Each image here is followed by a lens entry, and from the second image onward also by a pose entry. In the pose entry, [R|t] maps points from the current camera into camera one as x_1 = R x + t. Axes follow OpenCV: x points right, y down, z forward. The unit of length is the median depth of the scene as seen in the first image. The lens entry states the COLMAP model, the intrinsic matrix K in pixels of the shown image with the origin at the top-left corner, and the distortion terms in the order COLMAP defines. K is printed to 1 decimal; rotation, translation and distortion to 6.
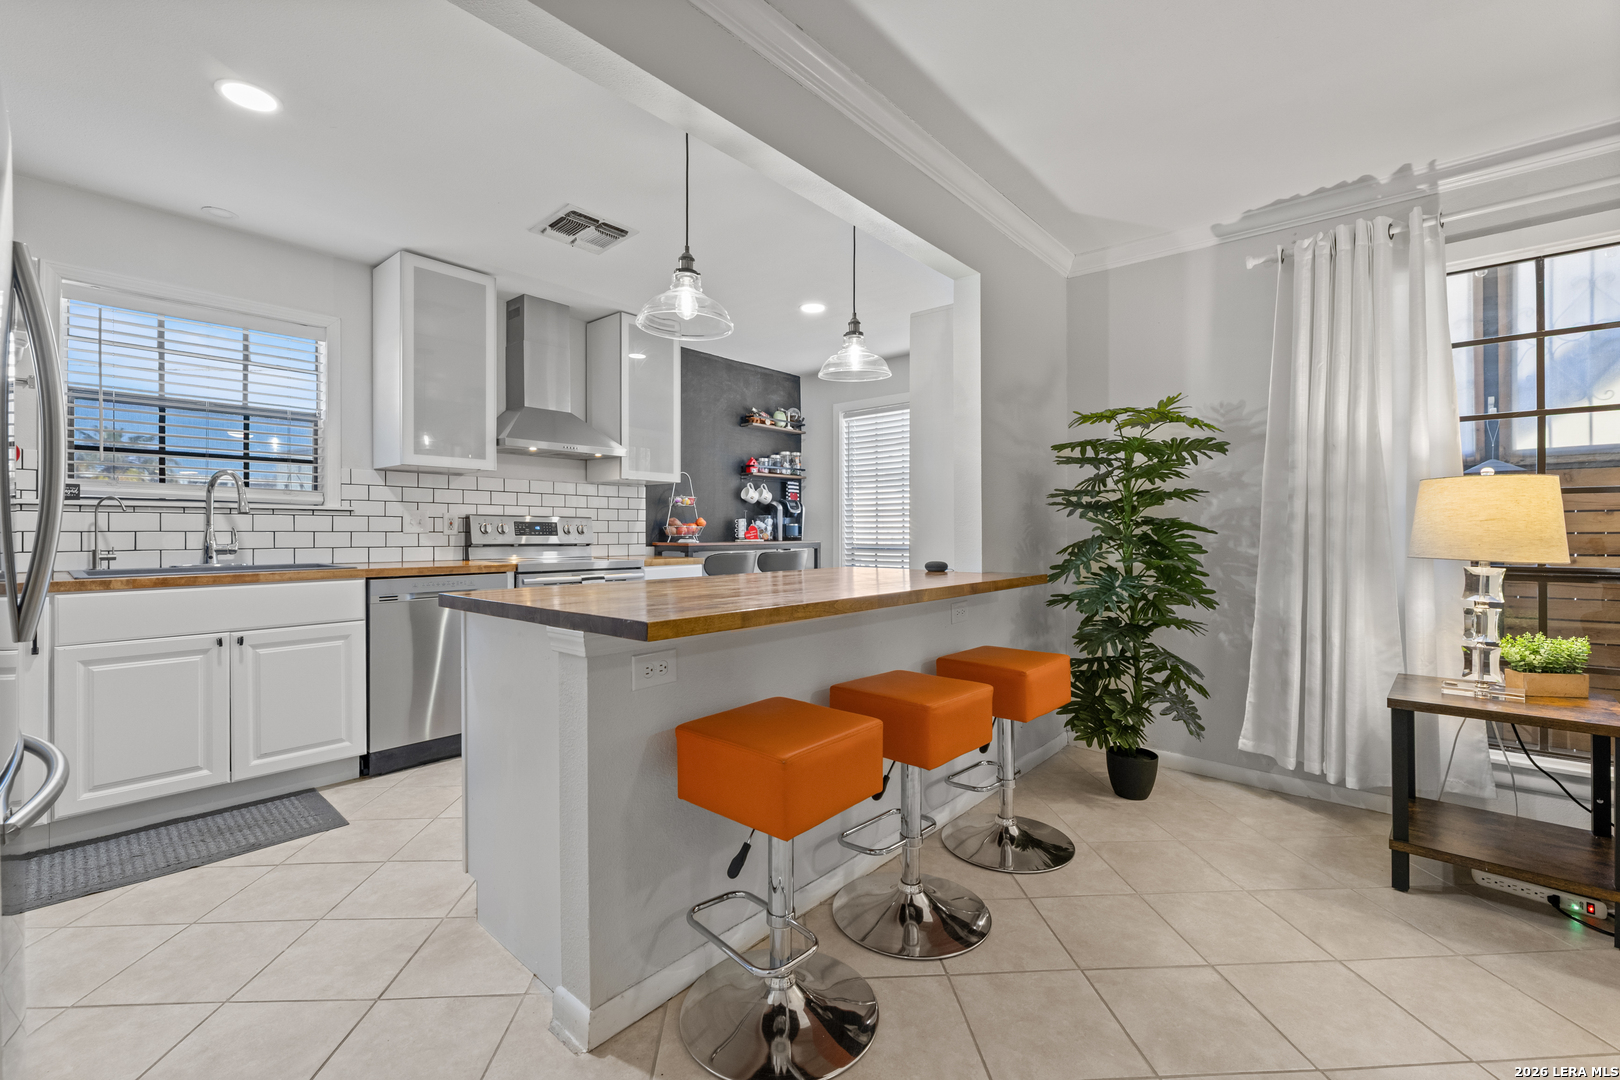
lens RADIAL K [[693.2, 0, 808.3], [0, 693.2, 530.2], [0, 0, 1]] dist [-0.003398, 0.000057]
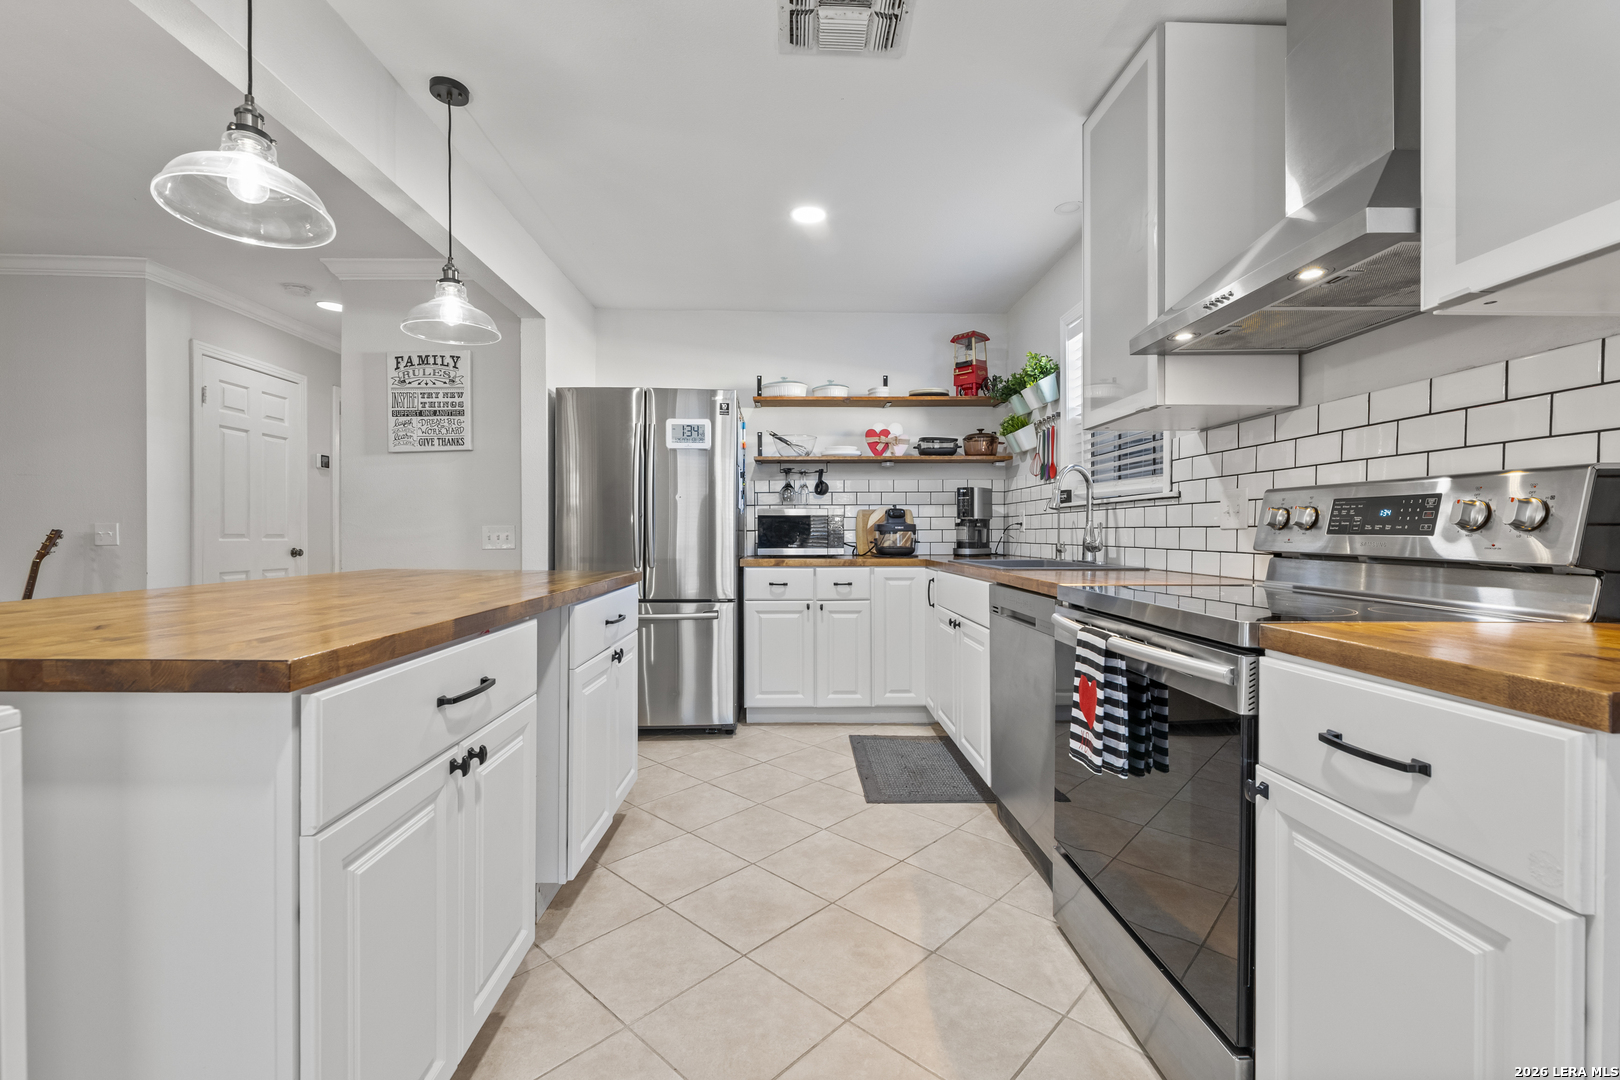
lens RADIAL K [[685.1, 0, 802.6], [0, 685.1, 539.5], [0, 0, 1]] dist [0.000333, -0.002736]
pose [[-0.735467, 0.004078, -0.677548, 0.086108], [-0.002094, 0.999963, 0.008291, 0.009802], [0.677557, 0.007517, -0.735432, 1.237864]]
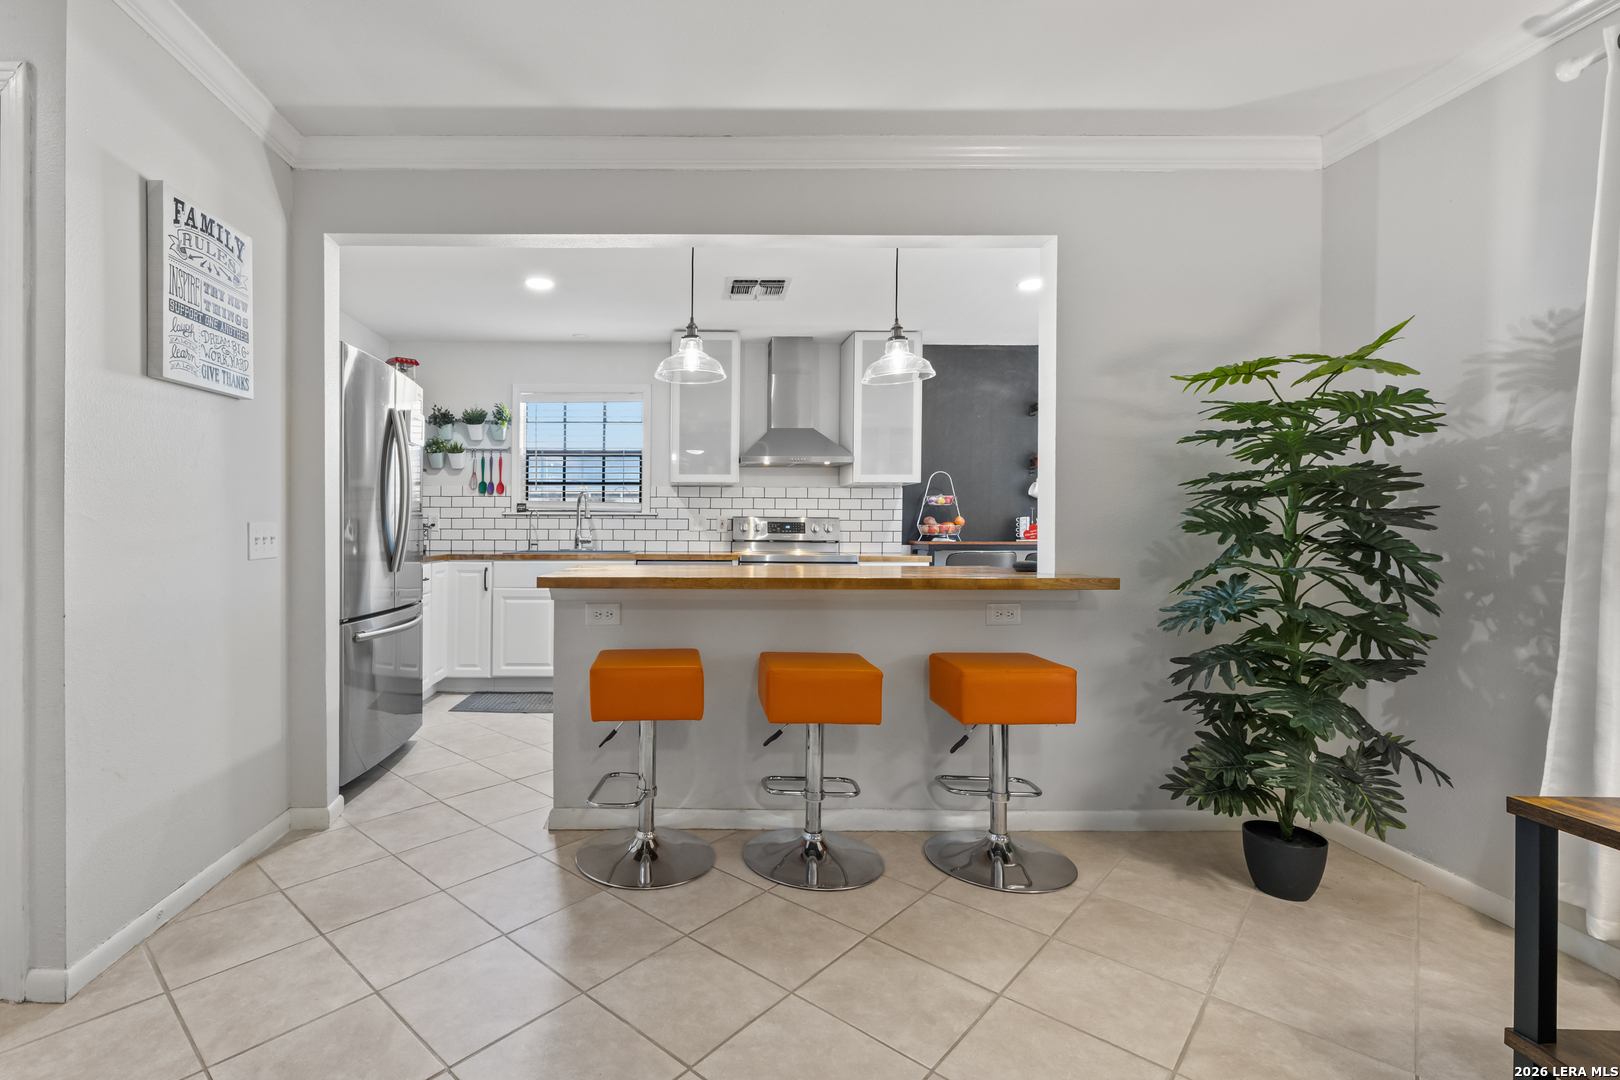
lens RADIAL K [[746.0, 0, 666.3], [0, 746.0, 525.9], [0, 0, 1]] dist [0.002352, 0.000270]
pose [[0.652938, -0.005329, -0.757393, 0.521833], [-0.001407, 0.999965, -0.008250, 0.006399], [0.757410, 0.006453, 0.652907, 0.003226]]
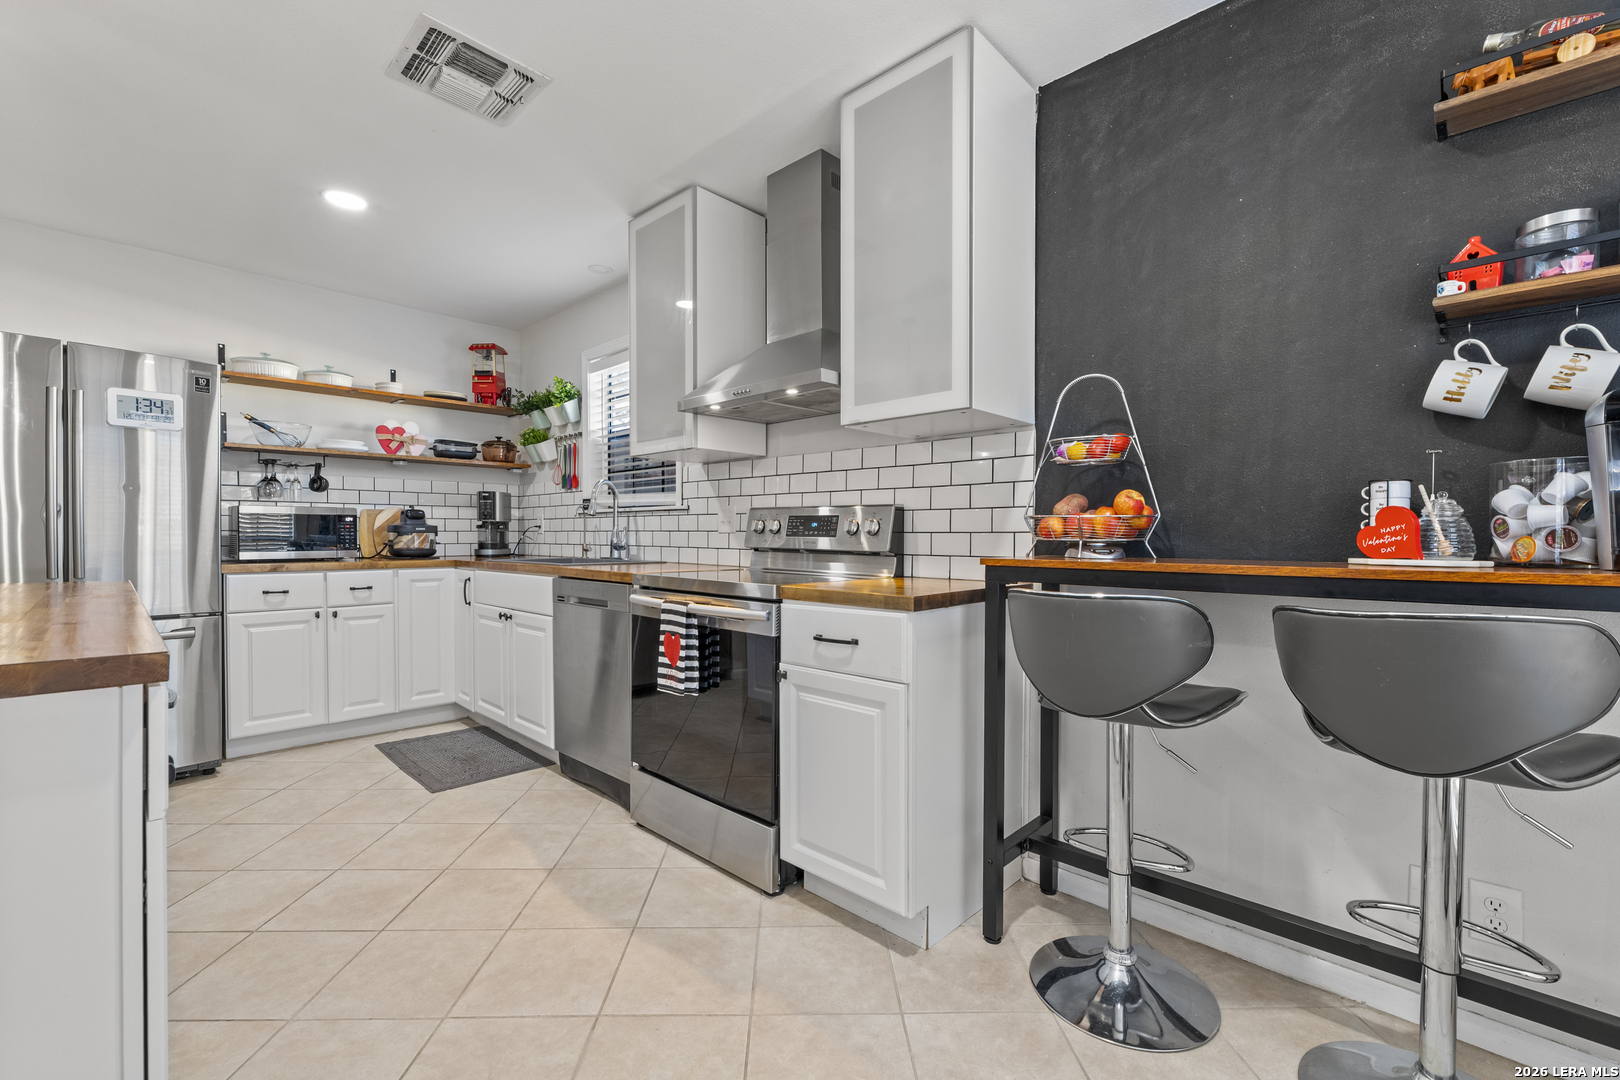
lens RADIAL K [[684.8, 0, 805.7], [0, 684.8, 545.8], [0, 0, 1]] dist [-0.000614, 0.000093]
pose [[-0.048856, 0.012767, -0.998724, 0.288059], [-0.004155, 0.999907, 0.012986, 0.009439], [0.998797, 0.004784, -0.048798, 1.198866]]
